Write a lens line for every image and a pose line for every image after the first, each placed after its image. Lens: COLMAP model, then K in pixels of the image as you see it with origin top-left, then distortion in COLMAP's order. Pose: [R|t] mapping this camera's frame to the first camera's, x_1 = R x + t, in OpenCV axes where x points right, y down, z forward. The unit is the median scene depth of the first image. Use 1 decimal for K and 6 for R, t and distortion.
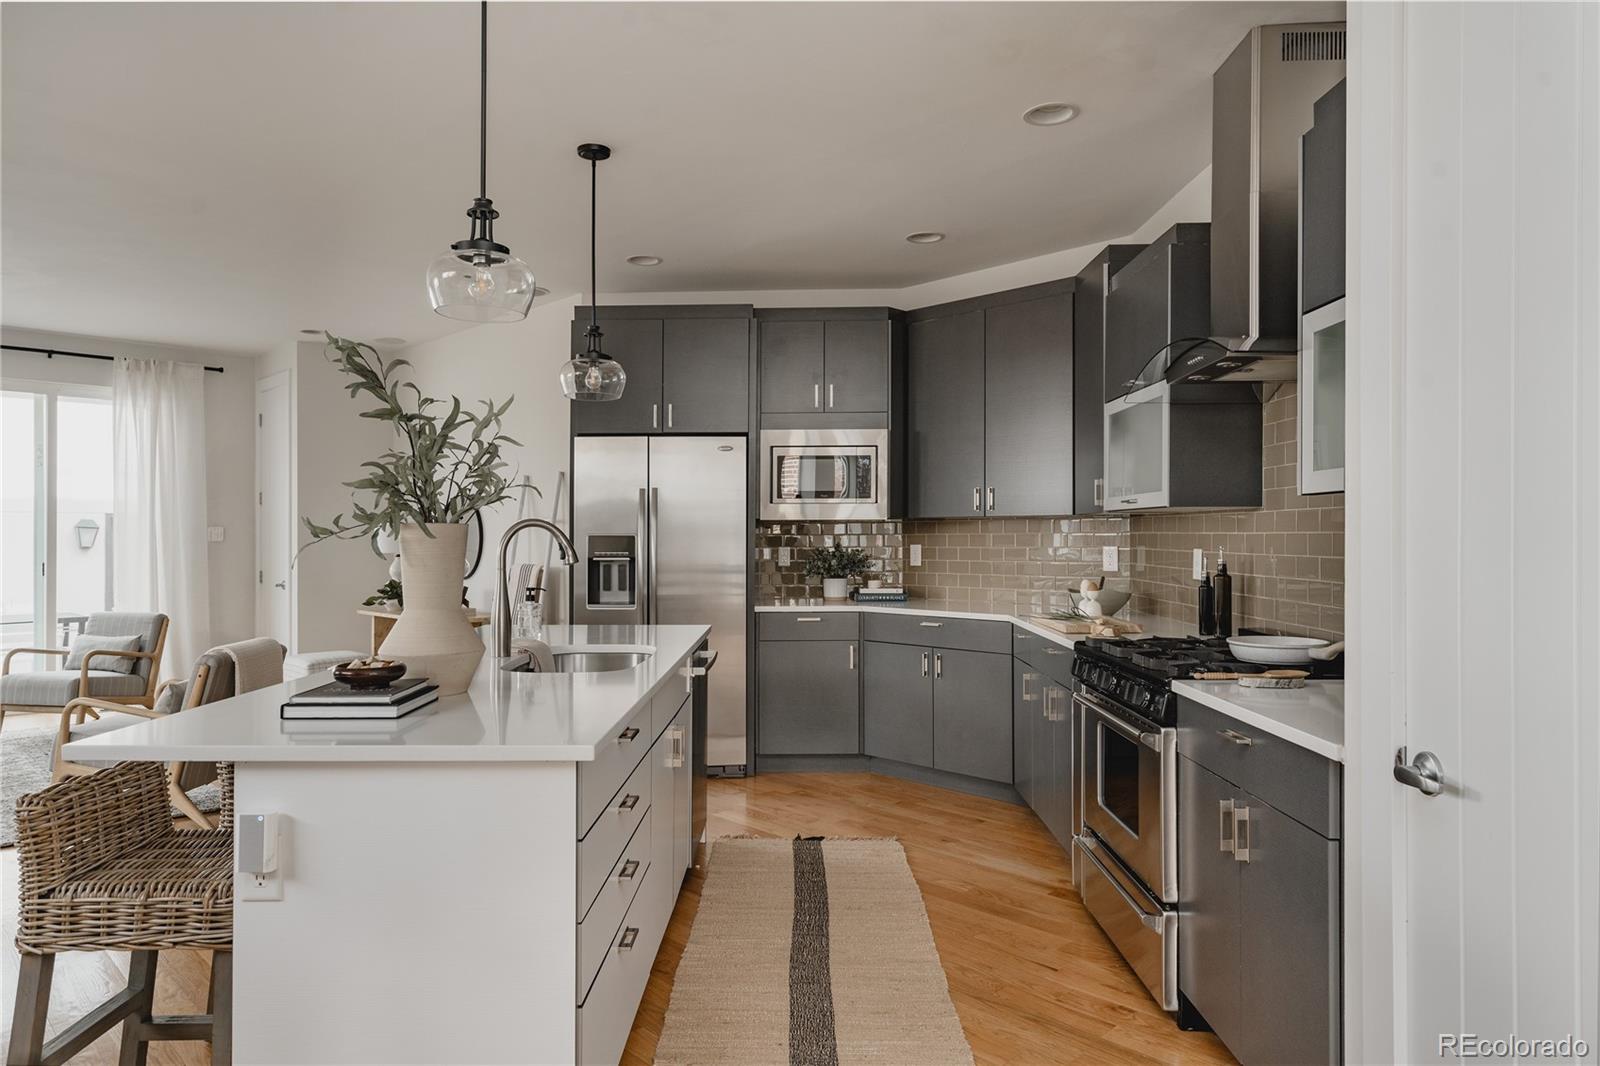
lens RADIAL K [[981.6, 0, 798.4], [0, 981.6, 539.2], [0, 0, 1]] dist [0.001652, 0.000773]
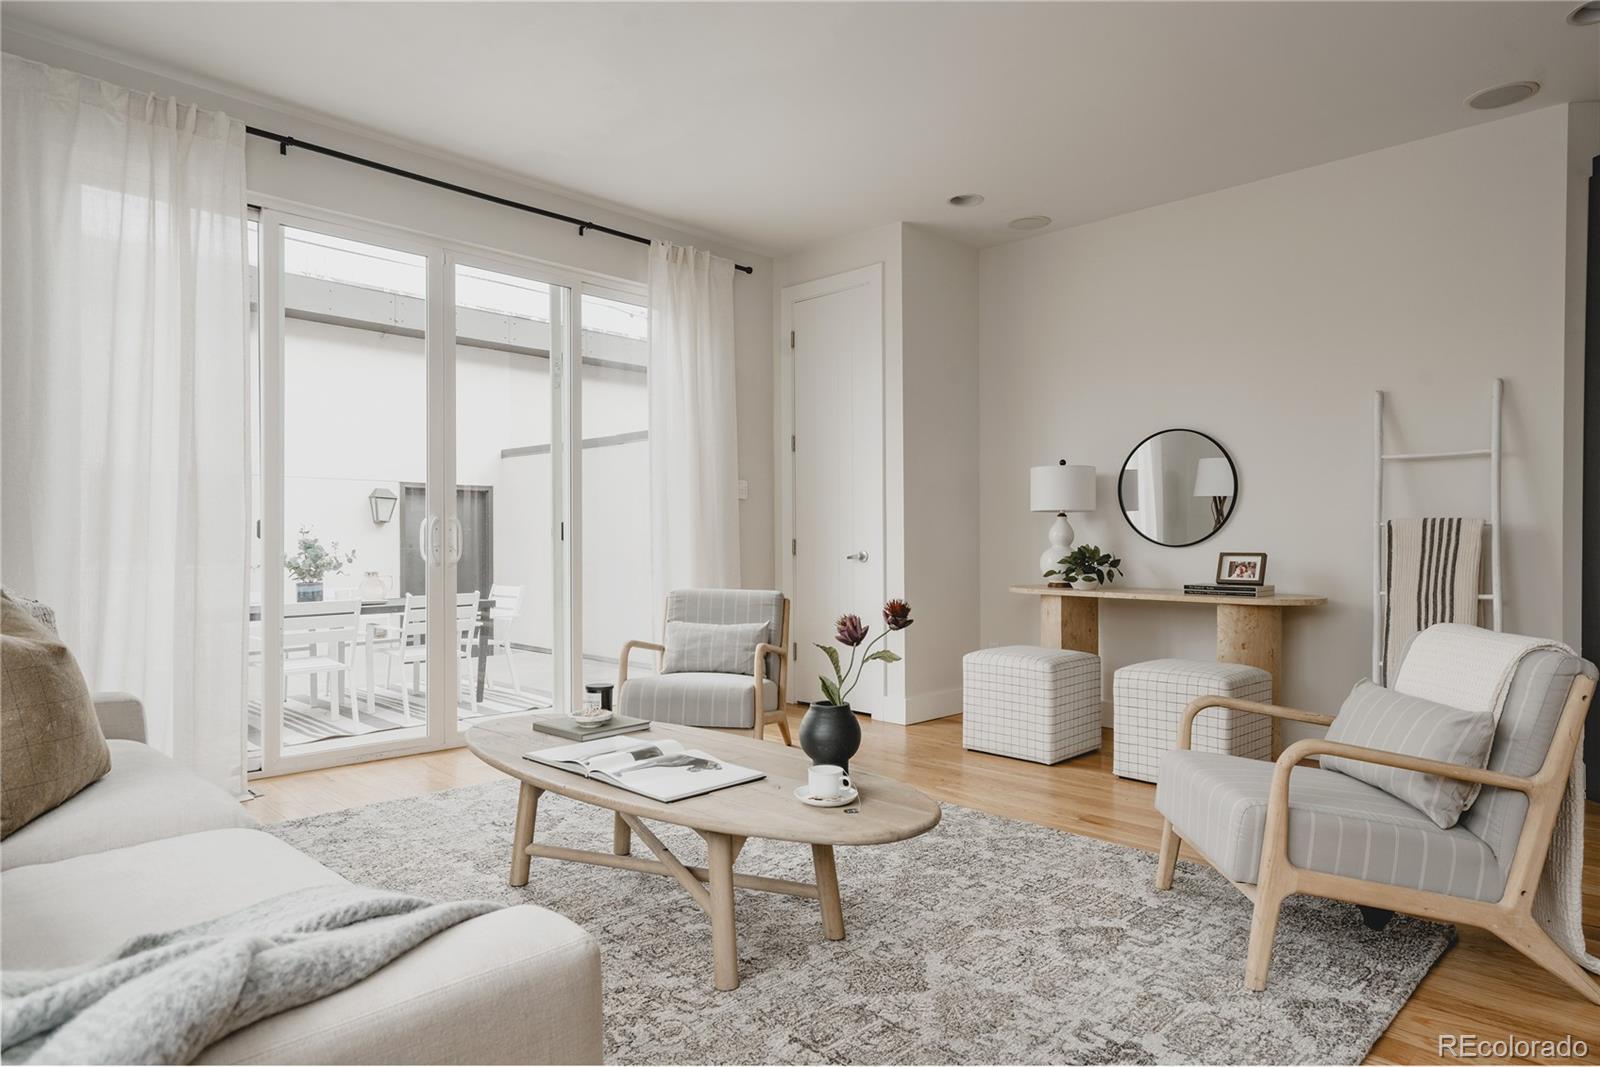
lens RADIAL K [[969.0, 0, 796.6], [0, 969.0, 527.5], [0, 0, 1]] dist [0.001041, -0.000301]
pose [[0.999977, 0.004985, -0.004532, -0.746520], [-0.005041, 0.999911, -0.012332, 0.044710], [0.004471, 0.012355, 0.999914, 0.362450]]
